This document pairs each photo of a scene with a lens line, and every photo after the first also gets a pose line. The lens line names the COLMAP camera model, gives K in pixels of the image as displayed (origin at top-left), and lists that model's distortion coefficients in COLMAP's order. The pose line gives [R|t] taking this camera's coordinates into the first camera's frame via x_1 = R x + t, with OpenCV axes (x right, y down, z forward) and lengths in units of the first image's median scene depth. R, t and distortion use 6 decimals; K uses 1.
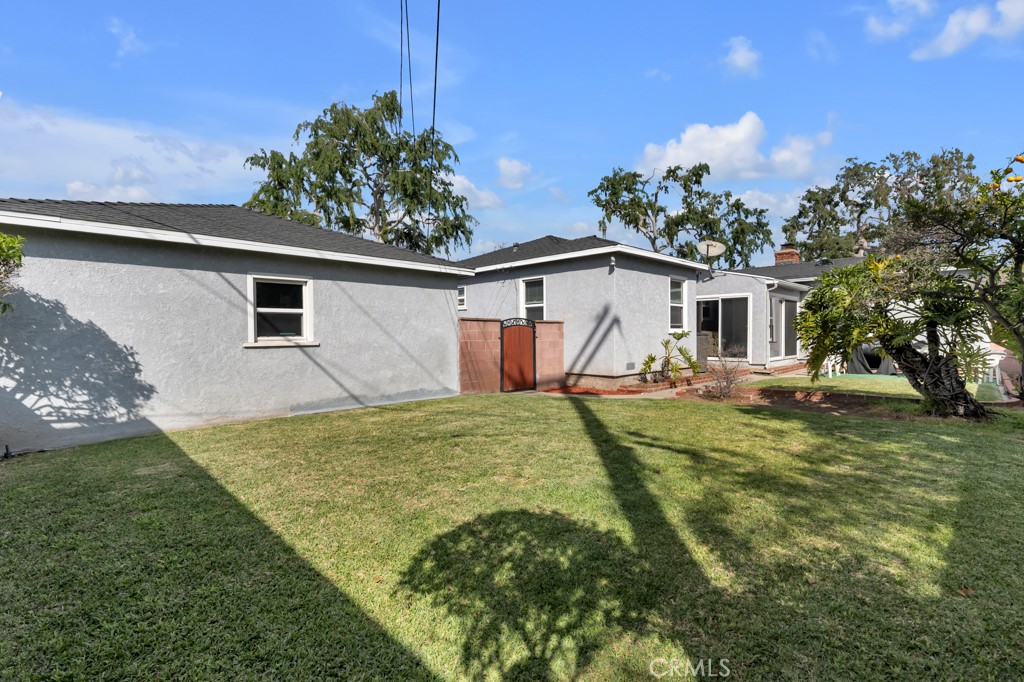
lens RADIAL K [[469.3, 0, 511.9], [0, 469.3, 335.9], [0, 0, 1]] dist [-0.001165, -0.000423]
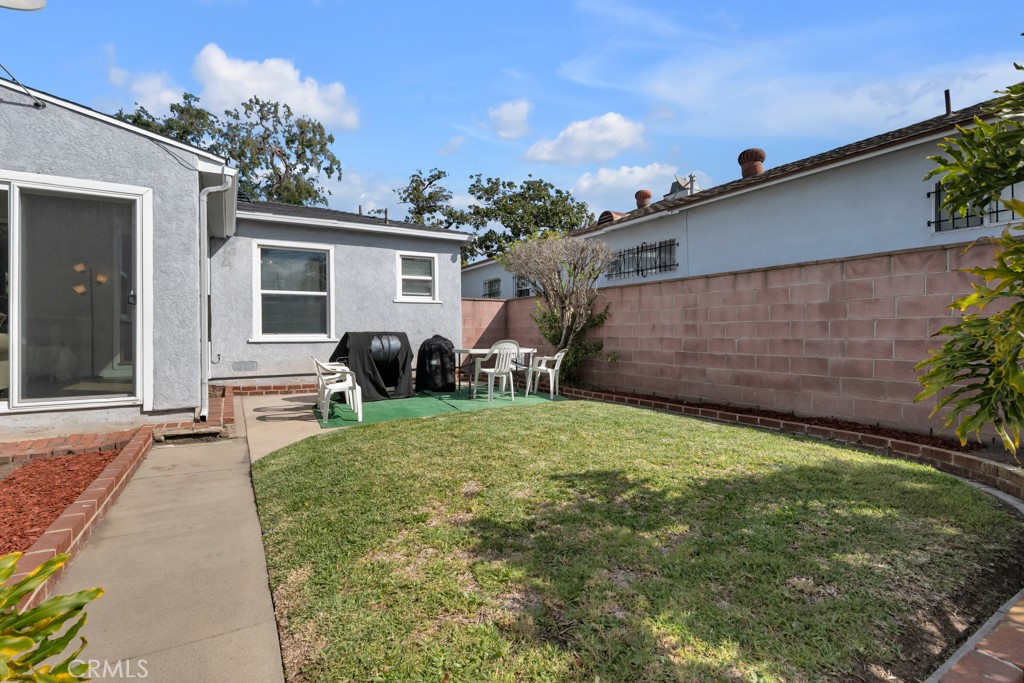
lens RADIAL K [[469.3, 0, 509.8], [0, 469.3, 335.3], [0, 0, 1]] dist [-0.001165, -0.000423]
pose [[0.252605, -0.014916, 0.967454, 0.263537], [0.012312, 0.999850, 0.012201, 0.006064], [-0.967491, 0.008829, 0.252751, 0.682749]]
